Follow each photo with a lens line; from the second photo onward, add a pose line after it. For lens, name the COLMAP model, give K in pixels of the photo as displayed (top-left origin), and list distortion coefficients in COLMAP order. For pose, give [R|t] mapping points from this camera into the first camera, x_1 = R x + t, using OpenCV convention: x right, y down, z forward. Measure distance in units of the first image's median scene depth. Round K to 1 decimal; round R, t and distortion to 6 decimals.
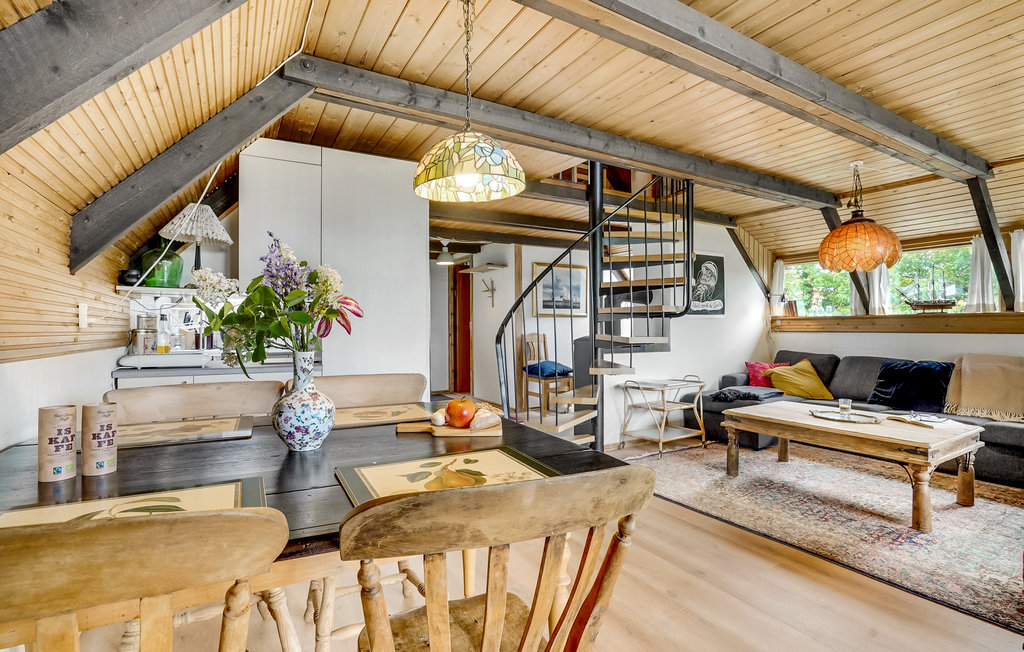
lens RADIAL K [[478.6, 0, 513.7], [0, 478.6, 330.3], [0, 0, 1]] dist [-0.060160, 0.023901]
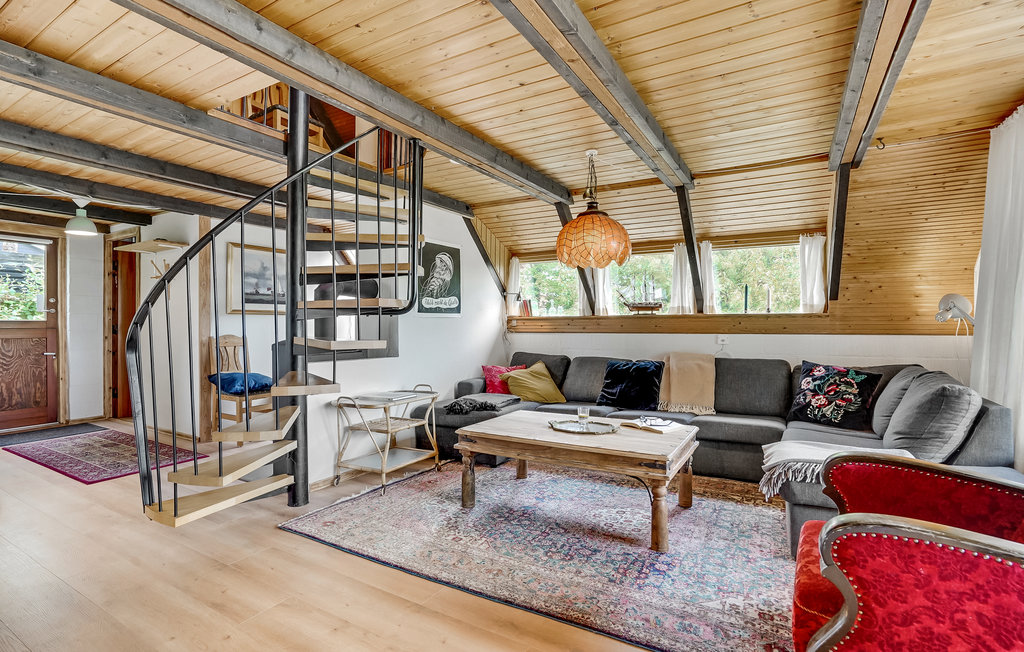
lens RADIAL K [[487.1, 0, 512.0], [0, 487.1, 326.0], [0, 0, 1]] dist [-0.059747, 0.025205]
pose [[0.870640, 0.002647, 0.491913, 0.101076], [0.002152, 0.999955, -0.009189, -0.001038], [-0.491916, 0.009059, 0.870596, 0.196879]]
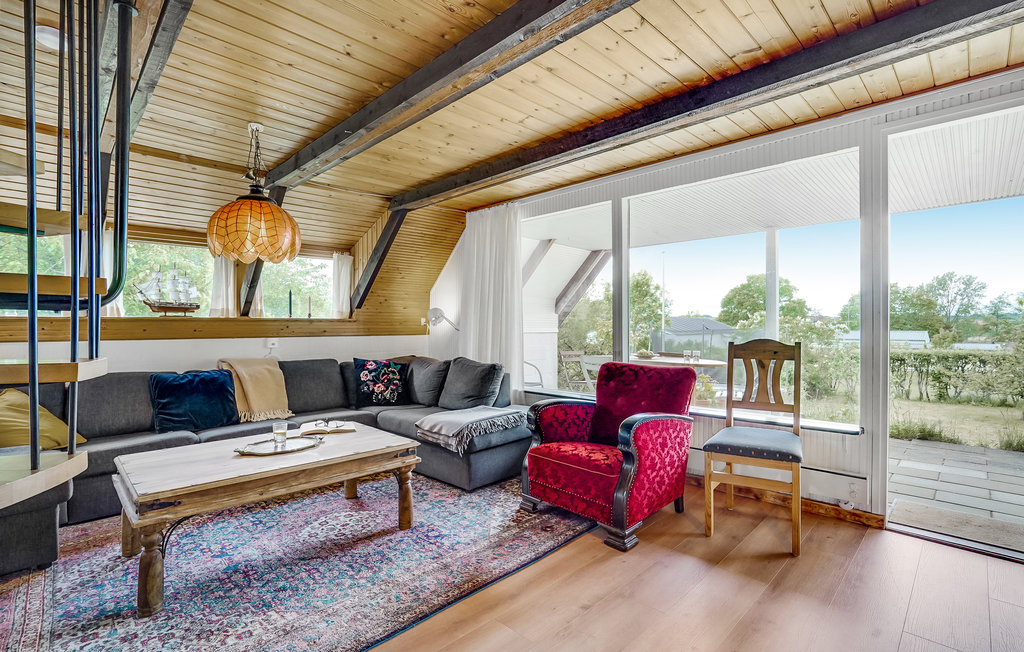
lens RADIAL K [[478.6, 0, 513.7], [0, 478.6, 330.3], [0, 0, 1]] dist [-0.060160, 0.023901]
pose [[-0.253763, -0.002143, 0.967264, -0.126413], [0.014987, 0.999869, 0.006147, -0.007270], [-0.967150, 0.016057, -0.253698, 0.646753]]
